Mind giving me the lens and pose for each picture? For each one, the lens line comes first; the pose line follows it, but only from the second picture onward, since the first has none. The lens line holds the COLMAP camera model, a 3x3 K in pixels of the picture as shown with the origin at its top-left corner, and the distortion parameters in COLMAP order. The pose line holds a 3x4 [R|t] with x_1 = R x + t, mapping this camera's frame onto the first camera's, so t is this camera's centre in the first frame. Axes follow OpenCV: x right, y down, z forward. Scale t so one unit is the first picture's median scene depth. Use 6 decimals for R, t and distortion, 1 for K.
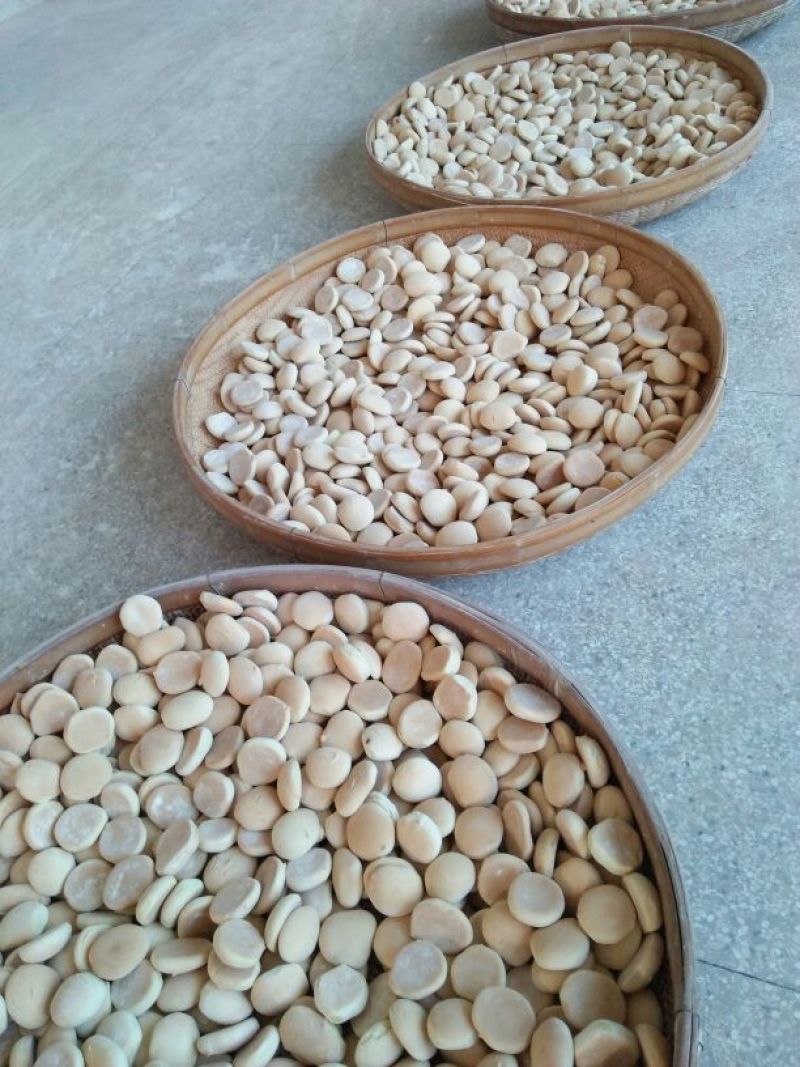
lens RADIAL K [[885.1, 0, 402.7], [0, 885.1, 535.0], [0, 0, 1]] dist [0.041418, -0.043267]
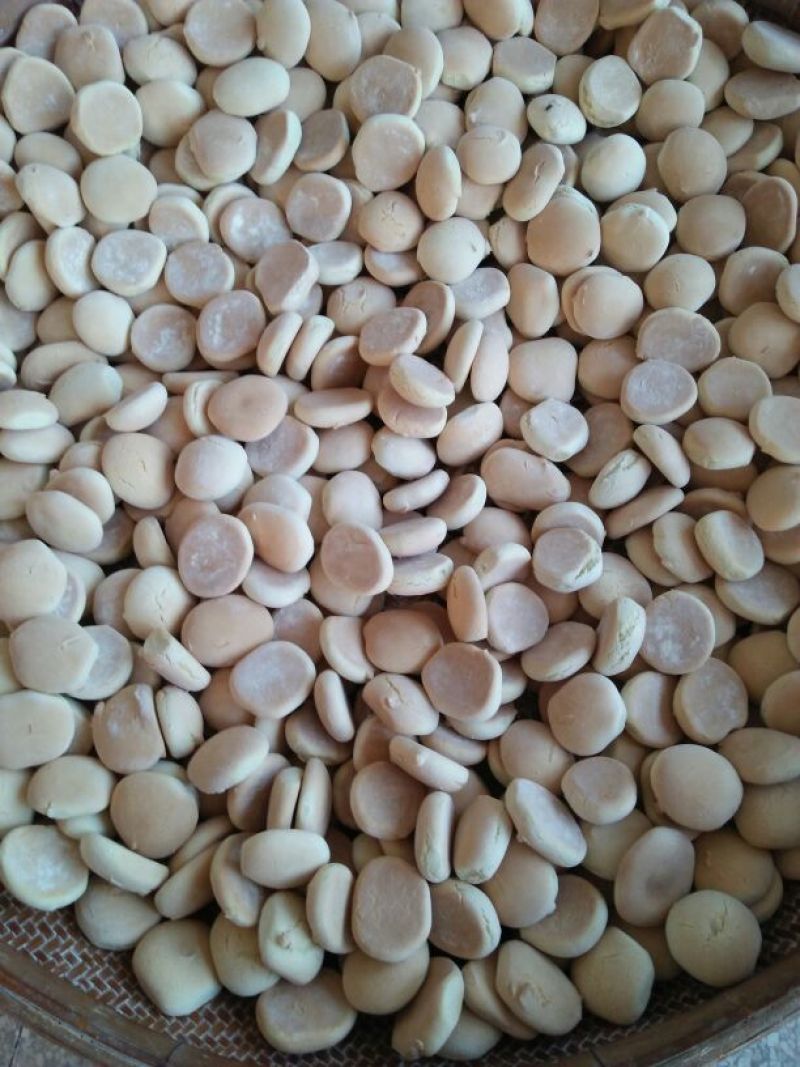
lens RADIAL K [[885.1, 0, 401.3], [0, 885.1, 538.8], [0, 0, 1]] dist [0.041418, -0.043267]
pose [[0.977091, -0.098323, 0.188747, -0.319745], [0.001295, 0.889611, 0.456718, 0.210816], [-0.212817, -0.446011, 0.869358, 0.263866]]
